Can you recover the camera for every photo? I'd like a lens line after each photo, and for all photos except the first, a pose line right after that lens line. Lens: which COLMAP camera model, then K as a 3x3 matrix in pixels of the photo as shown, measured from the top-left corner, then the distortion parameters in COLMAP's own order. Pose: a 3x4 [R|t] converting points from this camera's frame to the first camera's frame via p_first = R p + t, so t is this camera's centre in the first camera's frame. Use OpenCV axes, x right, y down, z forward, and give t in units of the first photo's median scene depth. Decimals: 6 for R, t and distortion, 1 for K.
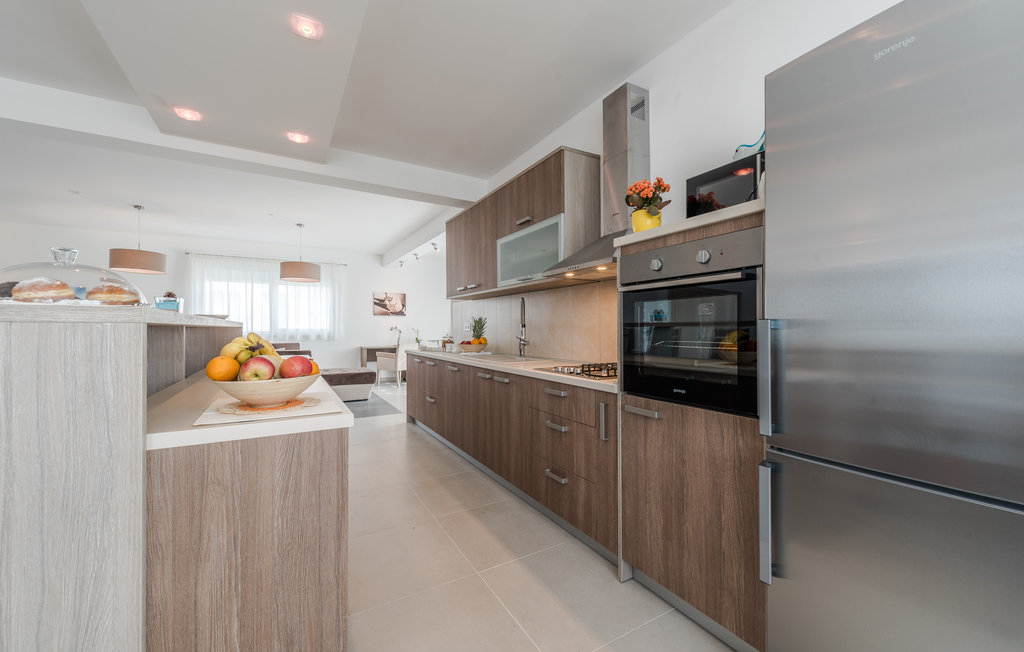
lens RADIAL K [[404.2, 0, 512.0], [0, 404.2, 326.0], [0, 0, 1]] dist [0.000656, 0.000120]
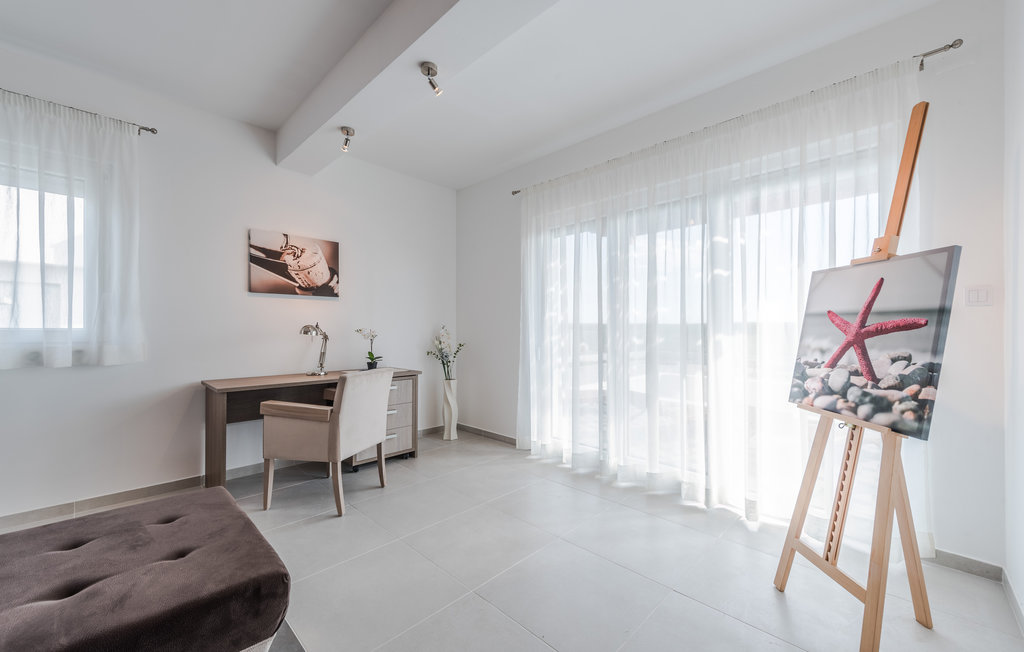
lens RADIAL K [[405.4, 0, 514.8], [0, 405.4, 330.2], [0, 0, 1]] dist [0.001123, 0.000113]
pose [[0.963012, 0.002014, 0.269451, -0.635698], [-0.004358, 0.999958, 0.008103, 0.010136], [-0.269424, -0.008977, 0.962980, 1.771527]]
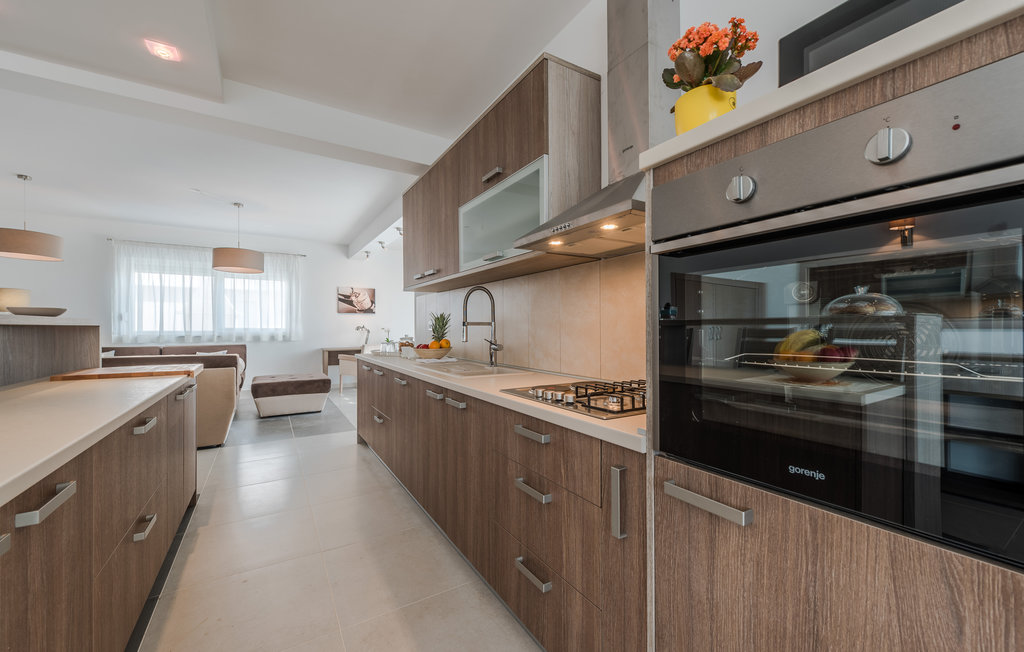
lens RADIAL K [[404.2, 0, 512.0], [0, 404.2, 326.0], [0, 0, 1]] dist [0.000656, 0.000120]
pose [[0.999654, -0.000189, 0.026314, 0.048619], [0.000147, 0.999999, 0.001603, 0.001962], [-0.026314, -0.001599, 0.999652, 0.313922]]
